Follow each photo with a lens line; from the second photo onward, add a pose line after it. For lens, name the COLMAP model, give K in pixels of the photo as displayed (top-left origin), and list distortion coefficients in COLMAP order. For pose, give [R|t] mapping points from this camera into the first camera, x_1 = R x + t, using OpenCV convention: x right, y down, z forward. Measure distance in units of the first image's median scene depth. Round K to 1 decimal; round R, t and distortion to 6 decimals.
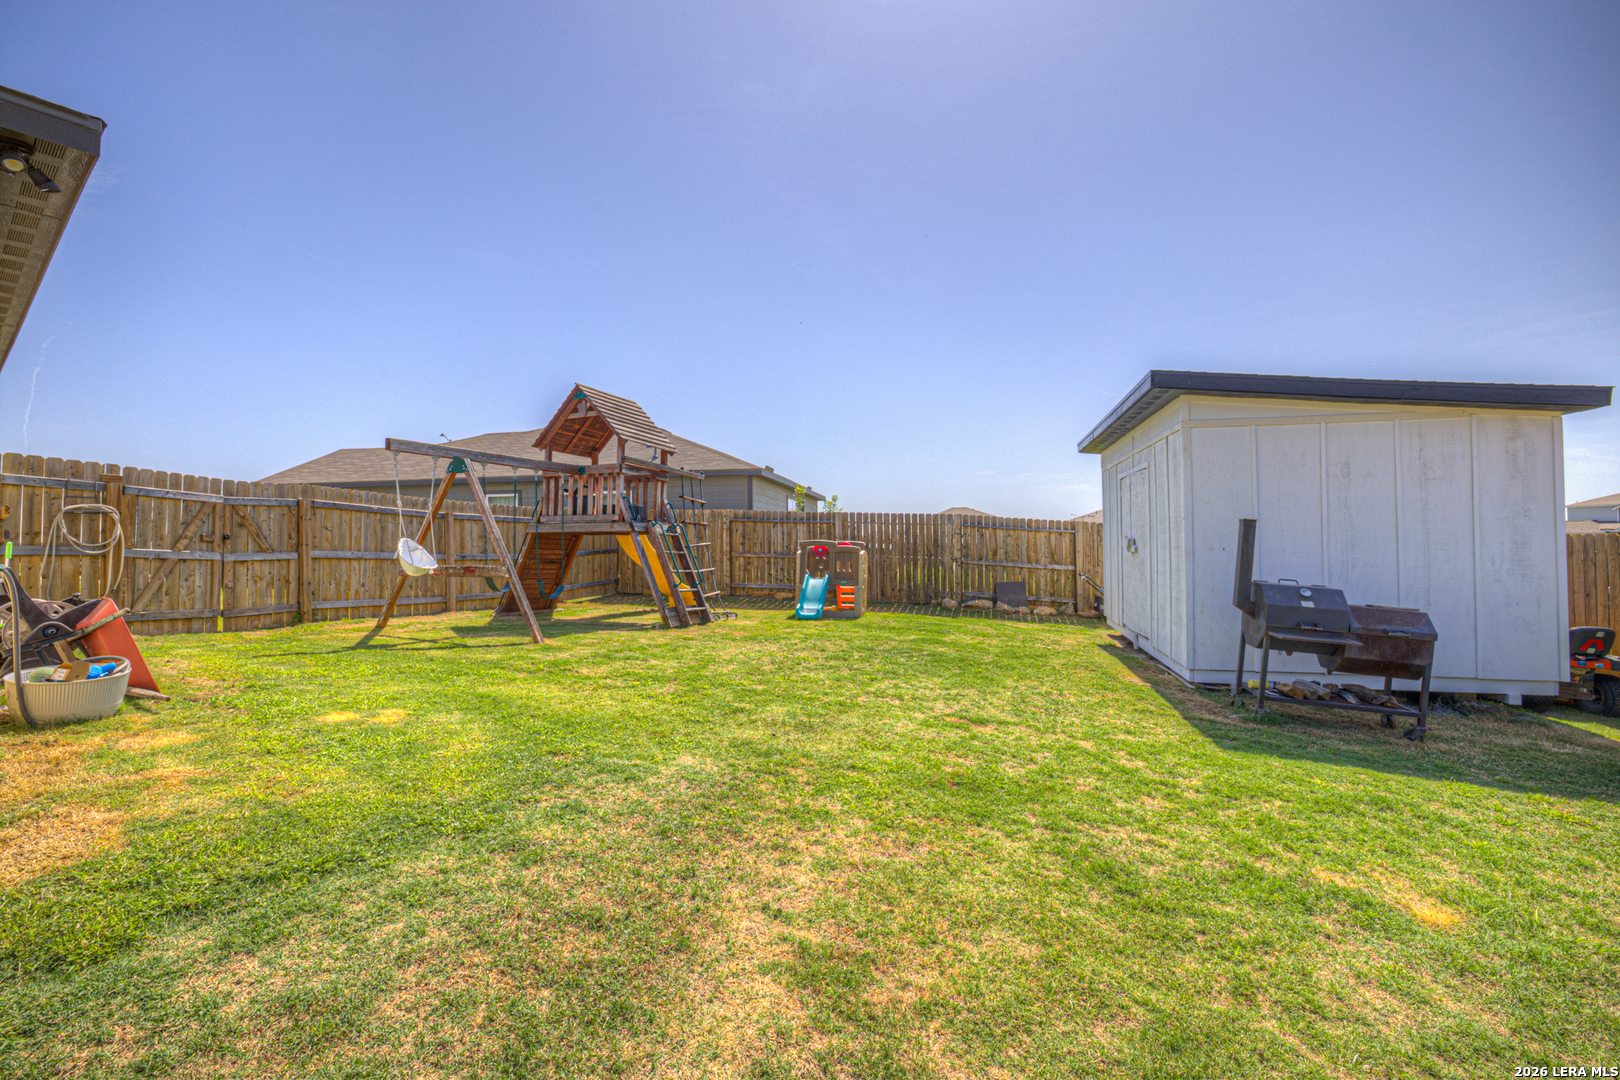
lens RADIAL K [[697.9, 0, 808.8], [0, 697.9, 518.7], [0, 0, 1]] dist [-0.025941, 0.000683]
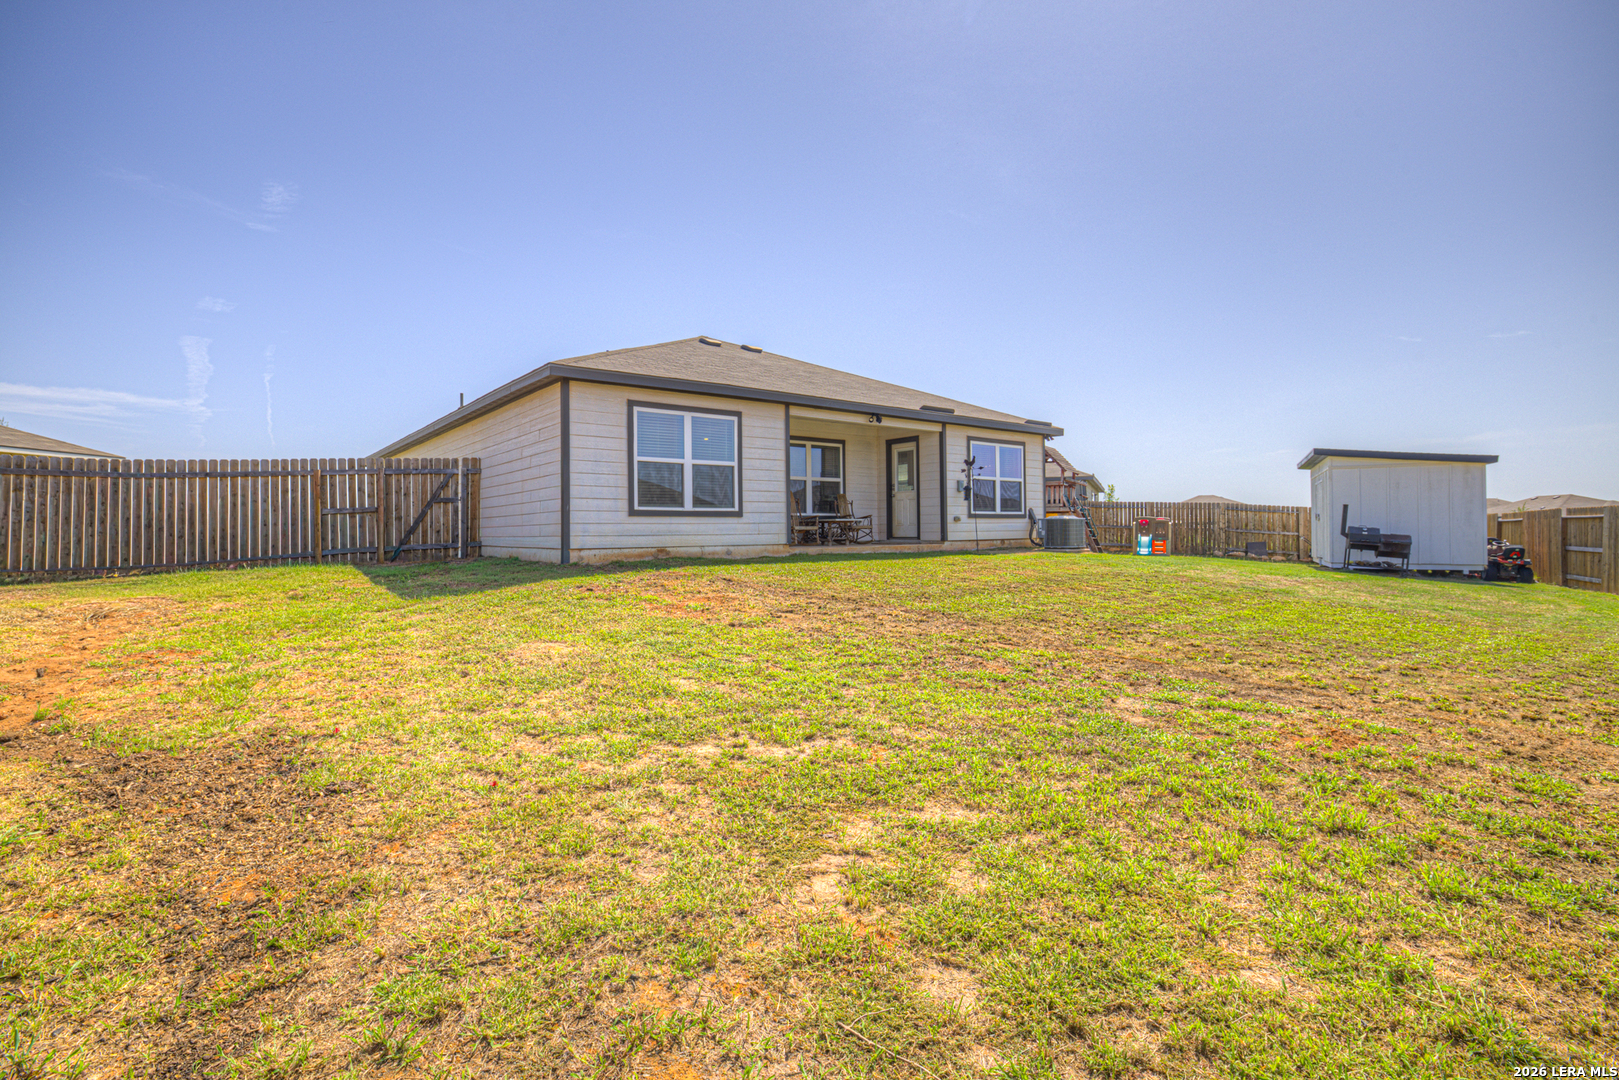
lens RADIAL K [[770.6, 0, 808.4], [0, 770.6, 519.5], [0, 0, 1]] dist [-0.018285, 0.004635]
pose [[0.968003, -0.000615, -0.250937, -0.358298], [0.004618, 0.999871, 0.015362, 0.001746], [0.250895, -0.016030, 0.967882, -1.293903]]
